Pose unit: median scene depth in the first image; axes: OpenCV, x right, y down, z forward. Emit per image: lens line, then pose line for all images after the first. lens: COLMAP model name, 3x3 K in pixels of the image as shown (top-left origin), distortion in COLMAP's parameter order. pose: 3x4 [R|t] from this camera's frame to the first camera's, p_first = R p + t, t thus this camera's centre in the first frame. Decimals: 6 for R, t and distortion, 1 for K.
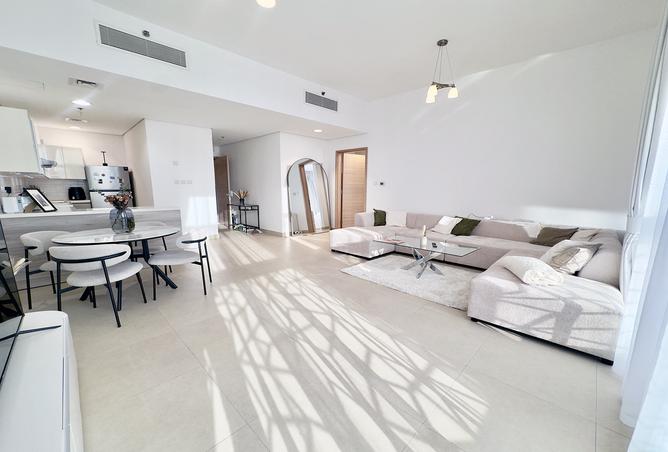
lens RADIAL K [[264.9, 0, 333.2], [0, 264.9, 233.2], [0, 0, 1]] dist [0.000586, -0.000038]
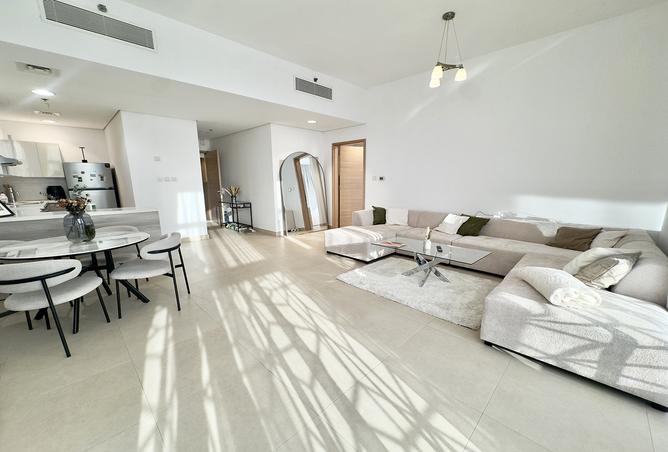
lens RADIAL K [[266.8, 0, 333.3], [0, 266.8, 233.8], [0, 0, 1]] dist [0.000607, 0.000190]
pose [[0.999932, -0.010589, -0.004876, 0.022911], [0.010714, 0.999595, 0.026360, -0.025303], [0.004595, -0.026410, 0.999641, 0.077863]]
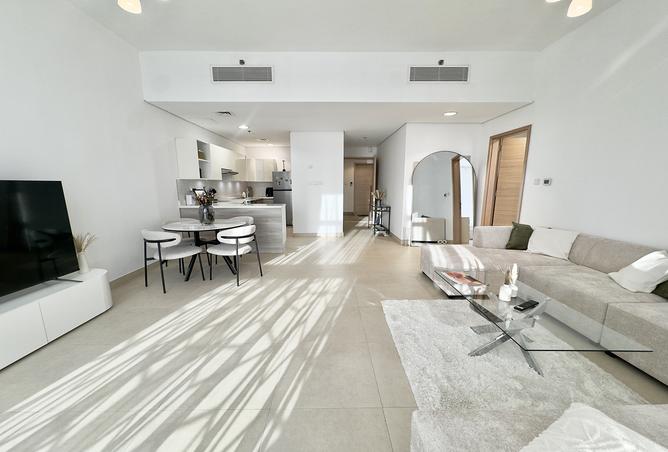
lens RADIAL K [[266.8, 0, 333.3], [0, 266.8, 233.8], [0, 0, 1]] dist [0.000607, 0.000190]
pose [[0.715199, 0.119322, -0.688660, 0.349988], [-0.114738, 0.991996, 0.052721, -0.058041], [0.689439, 0.041309, 0.723165, 0.291030]]
